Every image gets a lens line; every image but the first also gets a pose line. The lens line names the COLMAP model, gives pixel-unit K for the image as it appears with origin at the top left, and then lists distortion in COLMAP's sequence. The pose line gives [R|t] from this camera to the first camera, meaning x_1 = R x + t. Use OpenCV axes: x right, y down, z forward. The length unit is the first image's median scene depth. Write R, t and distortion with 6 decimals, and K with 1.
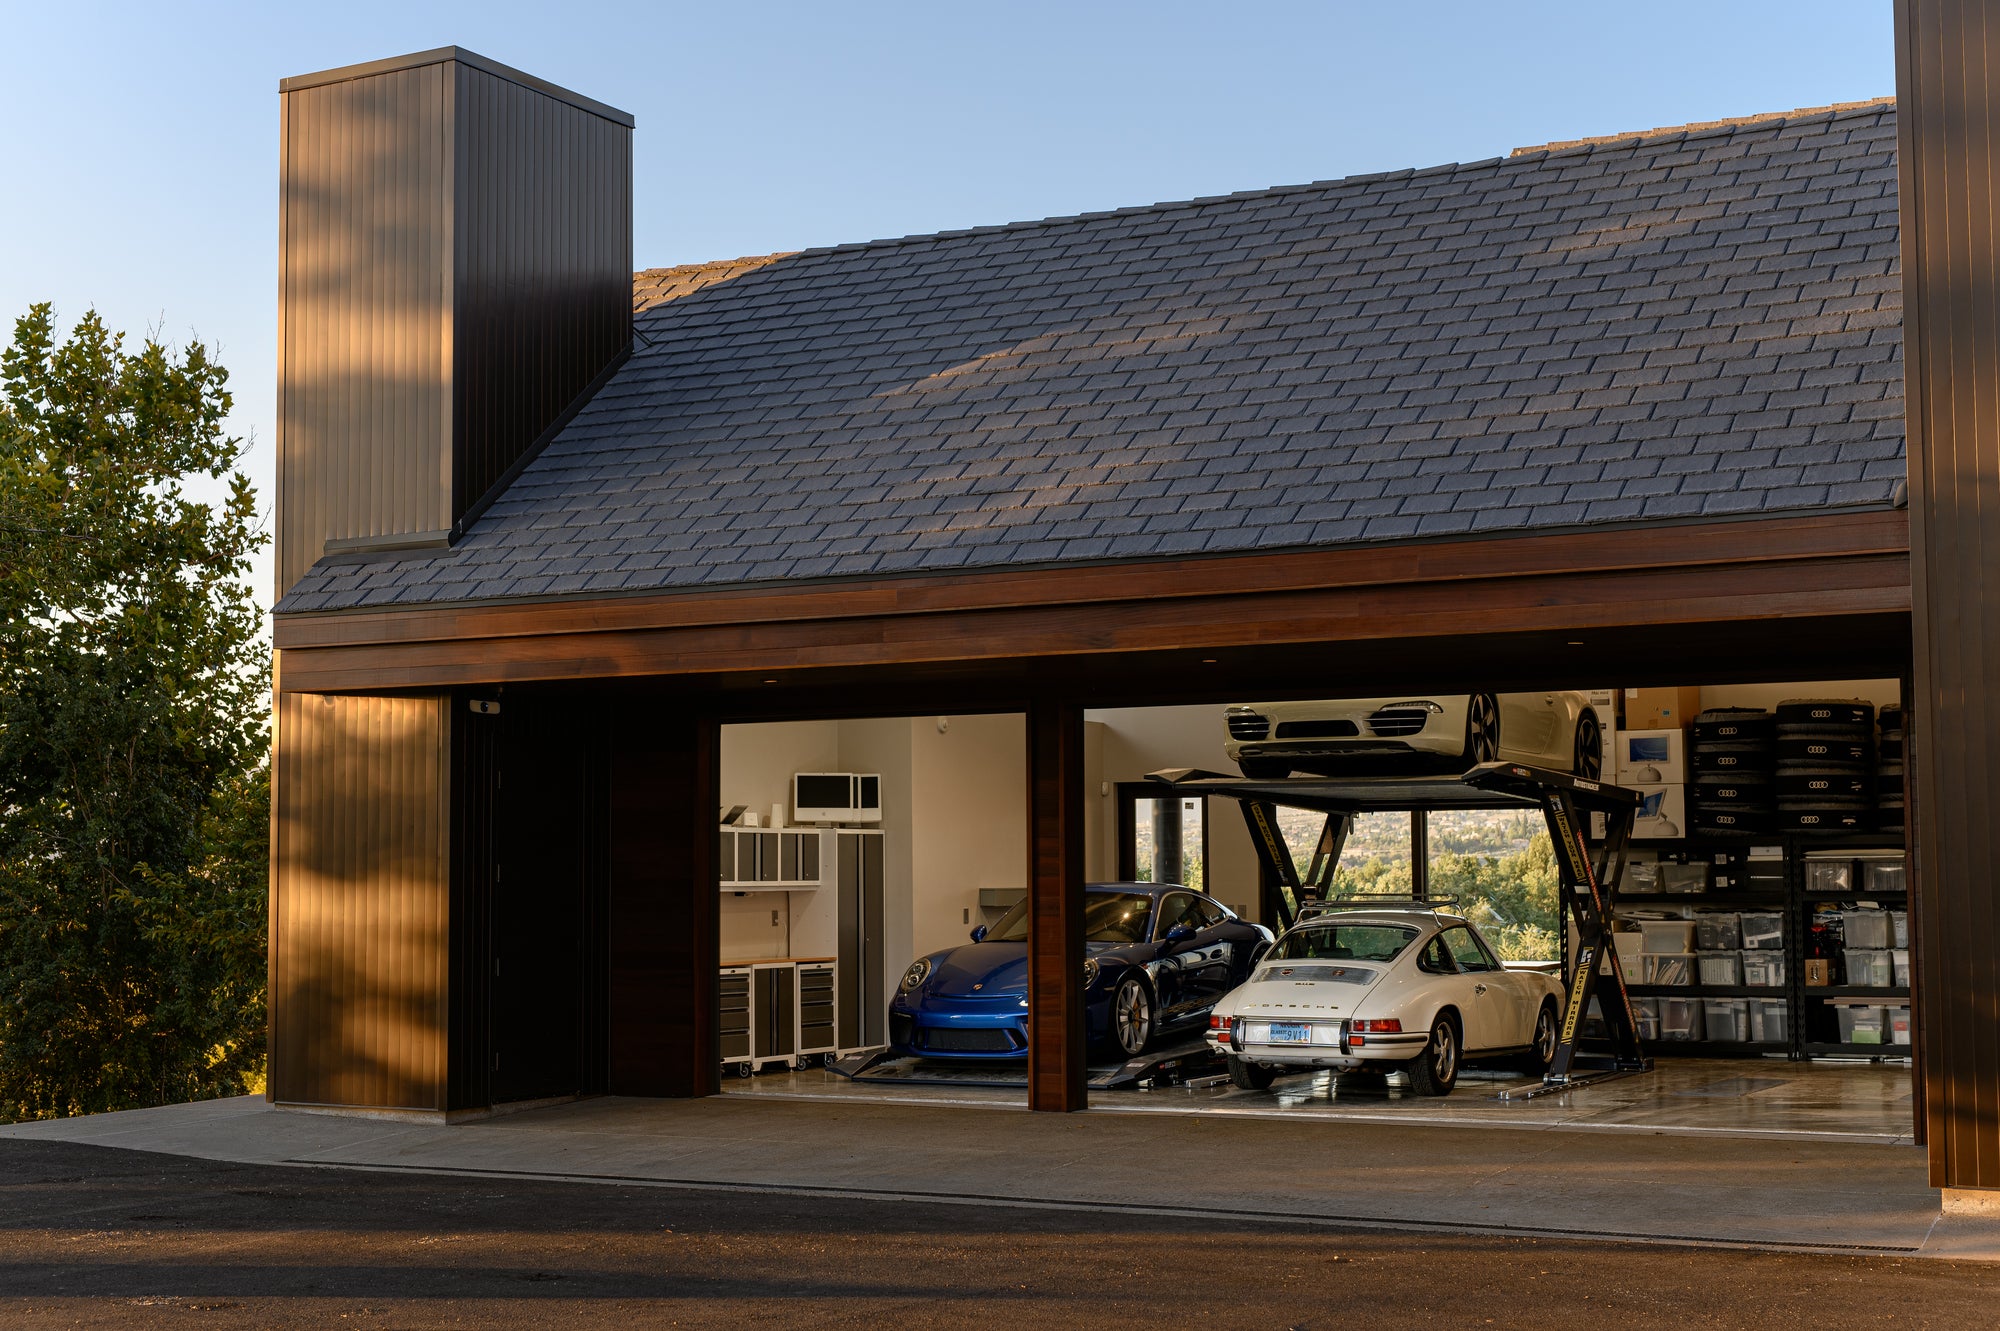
lens RADIAL K [[2869.8, 0, 999.8], [0, 2869.8, 671.2], [0, 0, 1]] dist [0.025892, 0.000000]
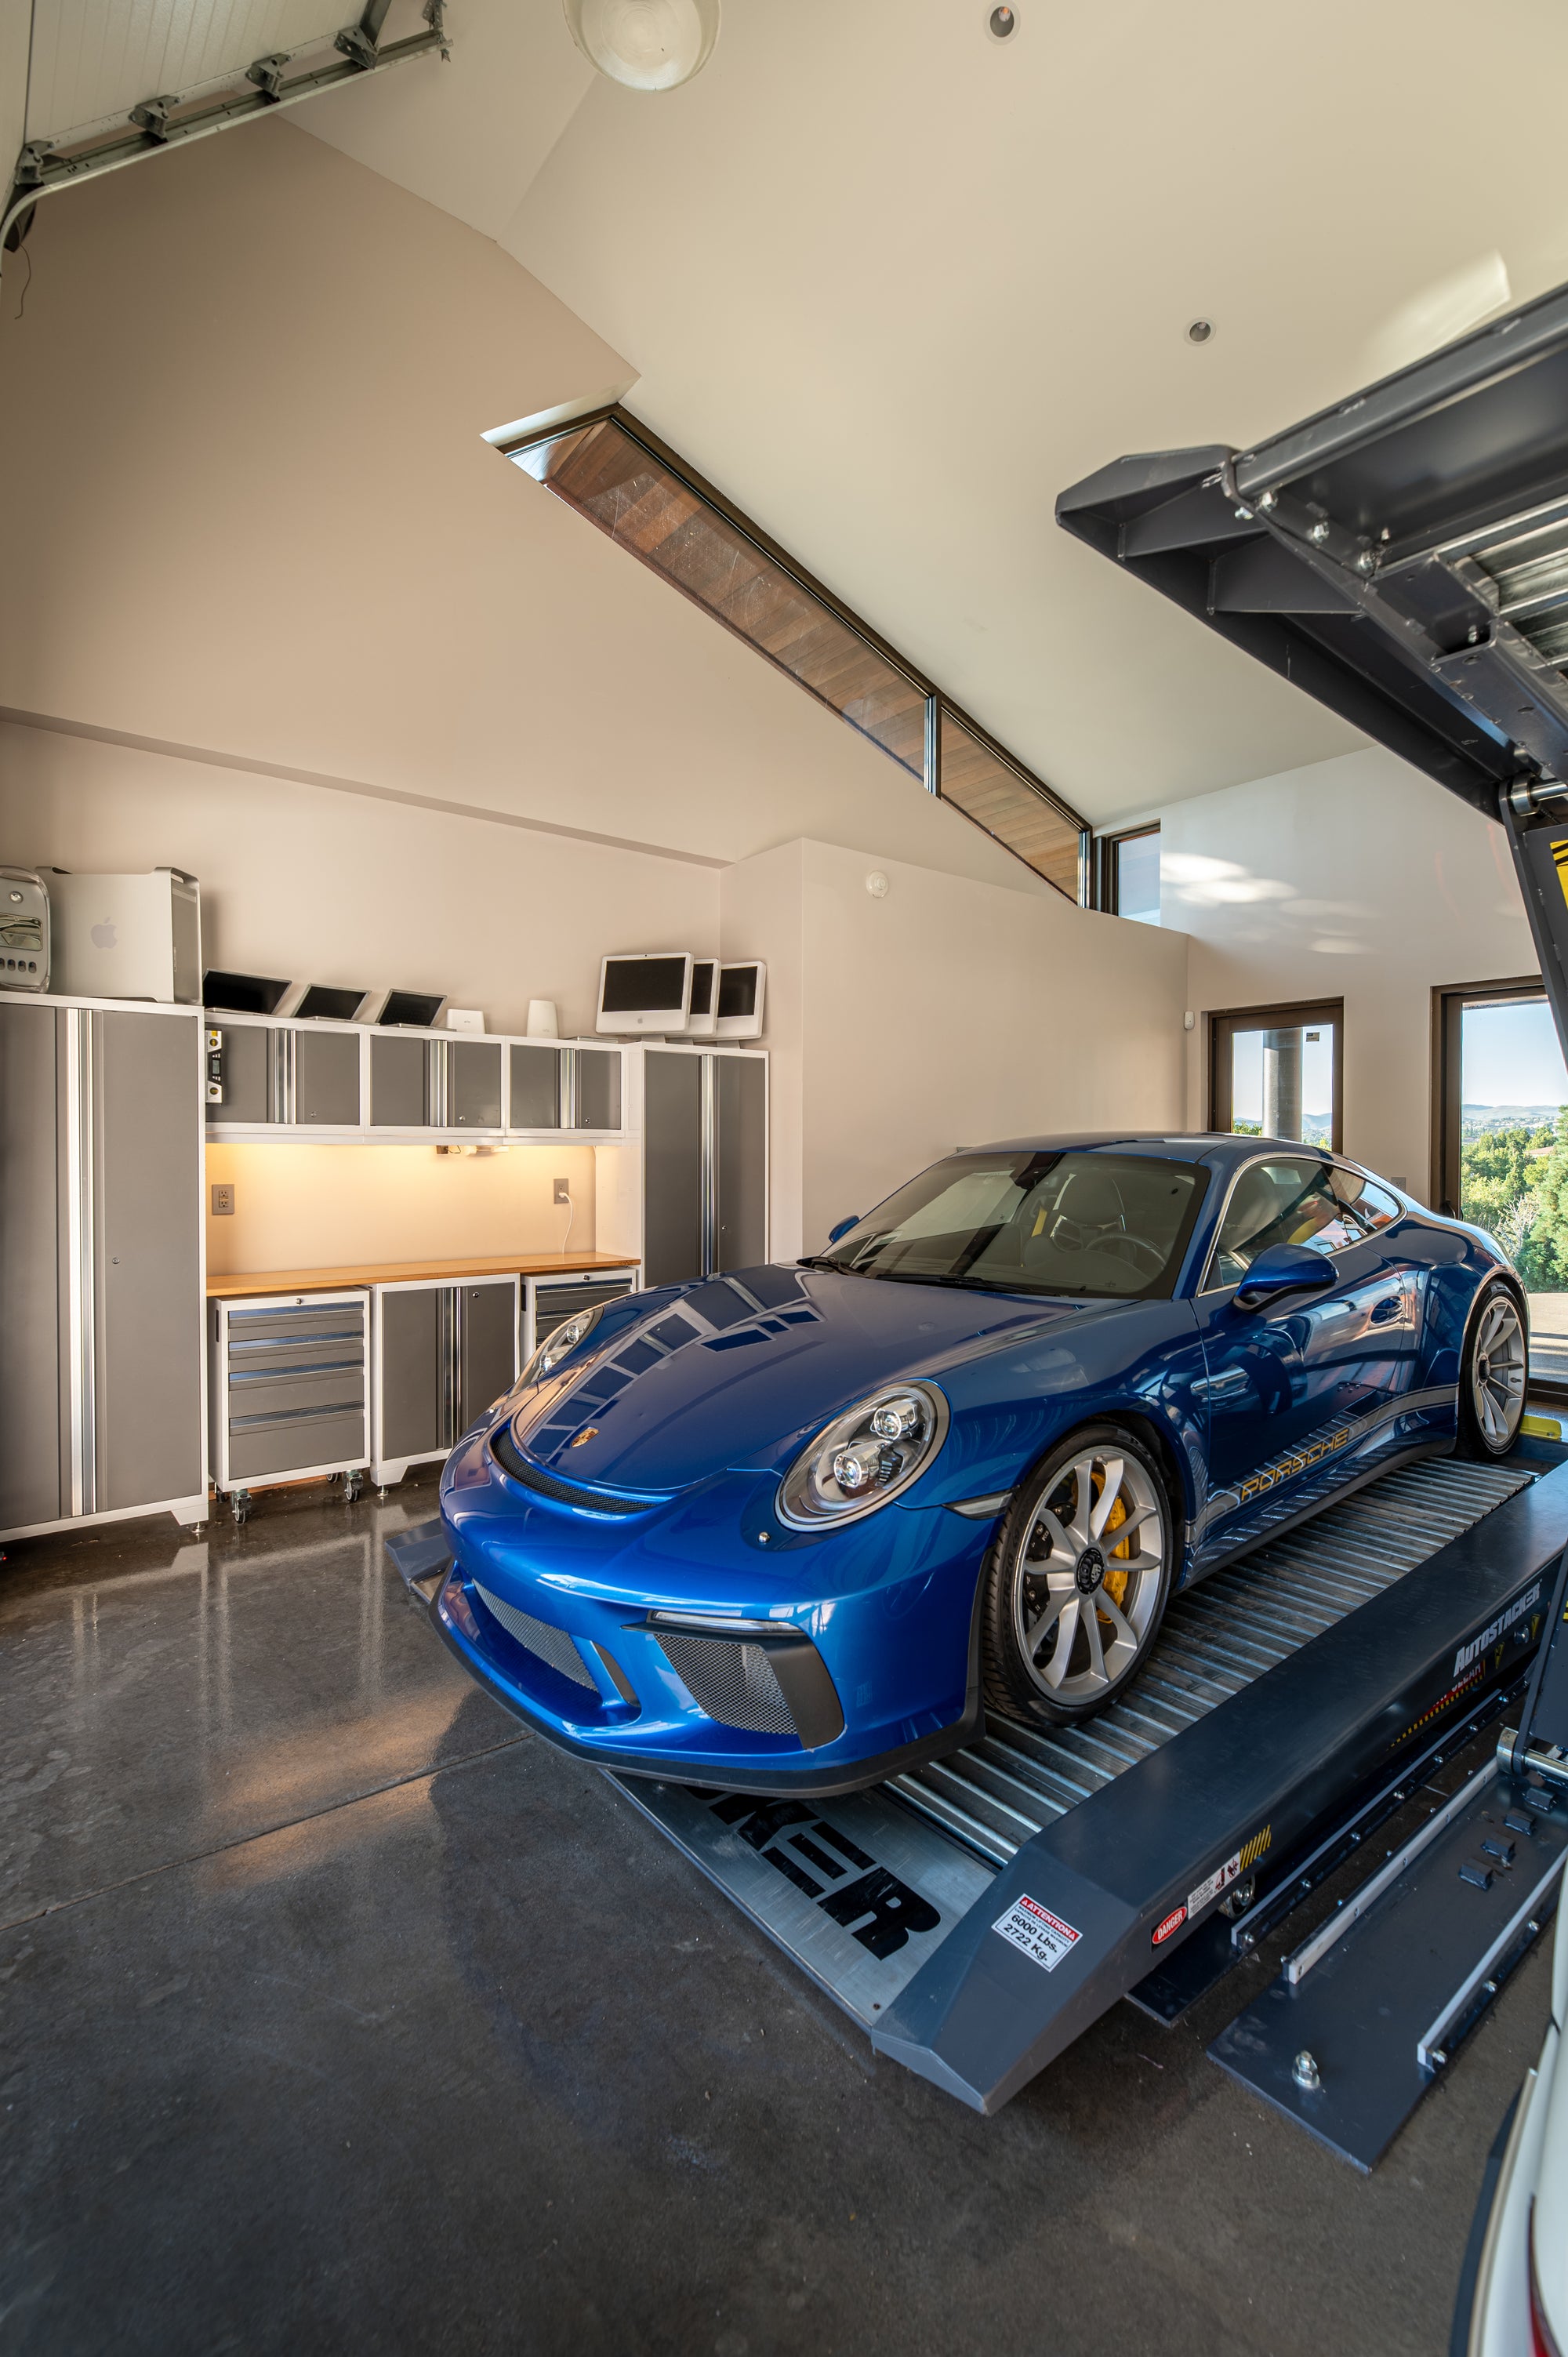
lens RADIAL K [[1034.5, 0, 781.0], [0, 1034.5, 1169.6], [0, 0, 1]] dist [0.001679, 0.000029]
pose [[0.919472, 0.013641, -0.392919, 0.052008], [0.023313, 0.995748, 0.089125, 0.061758], [0.392464, -0.091108, 0.915244, 0.802926]]
